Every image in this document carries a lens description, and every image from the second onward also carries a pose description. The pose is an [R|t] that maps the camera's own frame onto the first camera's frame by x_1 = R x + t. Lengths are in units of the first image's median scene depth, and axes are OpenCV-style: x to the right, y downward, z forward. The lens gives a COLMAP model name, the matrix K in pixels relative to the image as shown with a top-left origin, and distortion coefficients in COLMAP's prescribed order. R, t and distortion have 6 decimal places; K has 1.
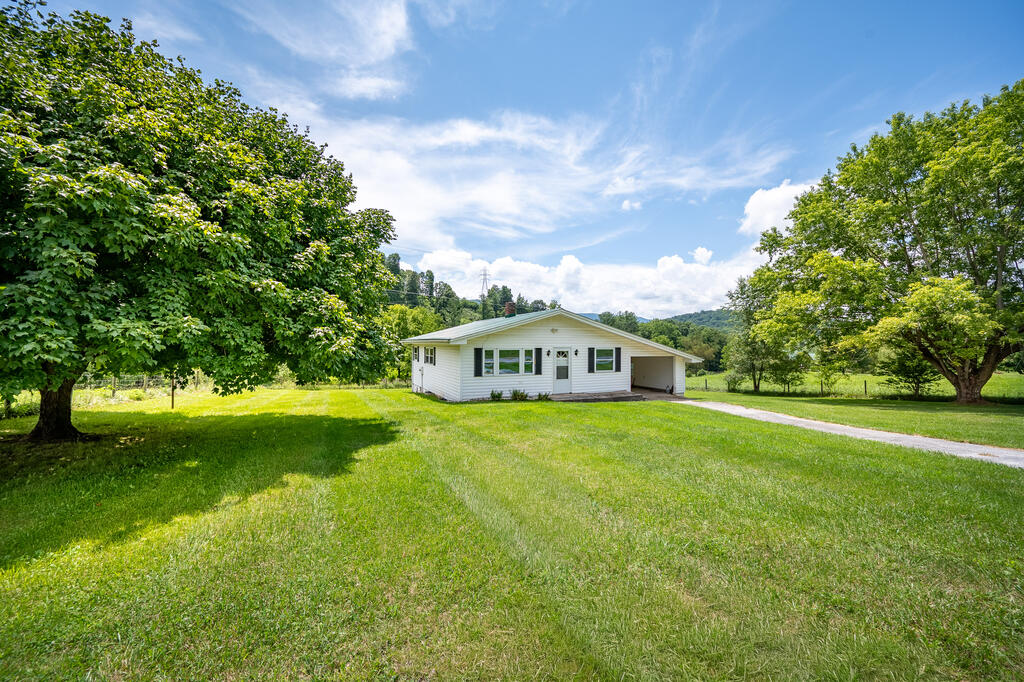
lens RADIAL K [[411.4, 0, 515.6], [0, 411.4, 326.4], [0, 0, 1]] dist [0.002422, 0.000562]
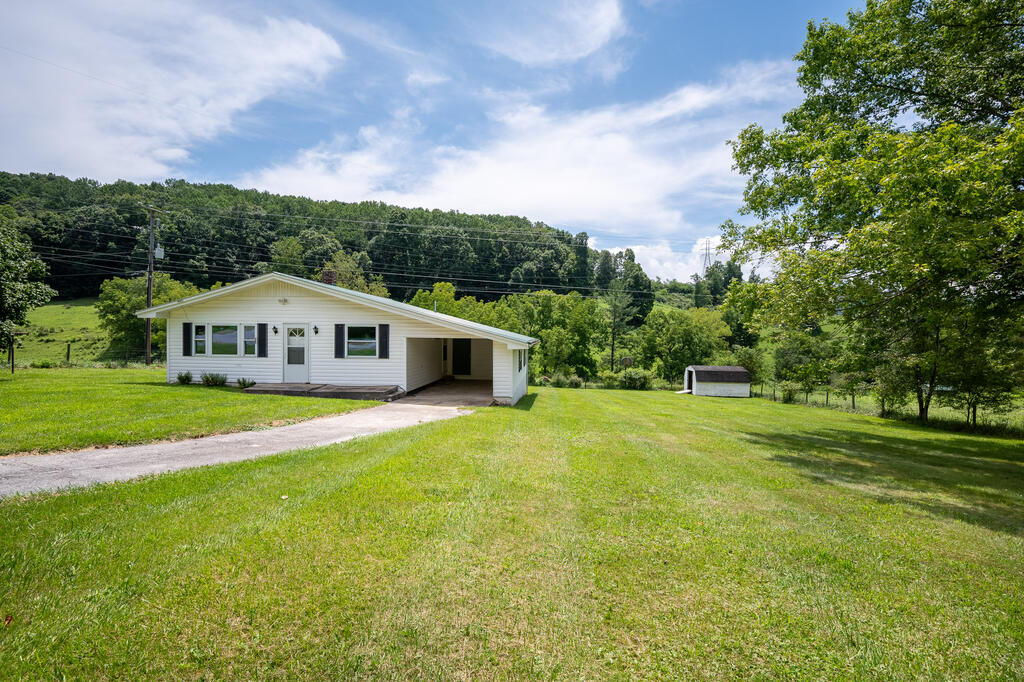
lens RADIAL K [[483.3, 0, 518.7], [0, 483.3, 310.9], [0, 0, 1]] dist [-0.000519, 0.003037]
pose [[0.876837, -0.016872, -0.480493, 0.879627], [0.010142, 0.999811, -0.016599, 0.046119], [0.480682, 0.009682, 0.876842, 0.397912]]
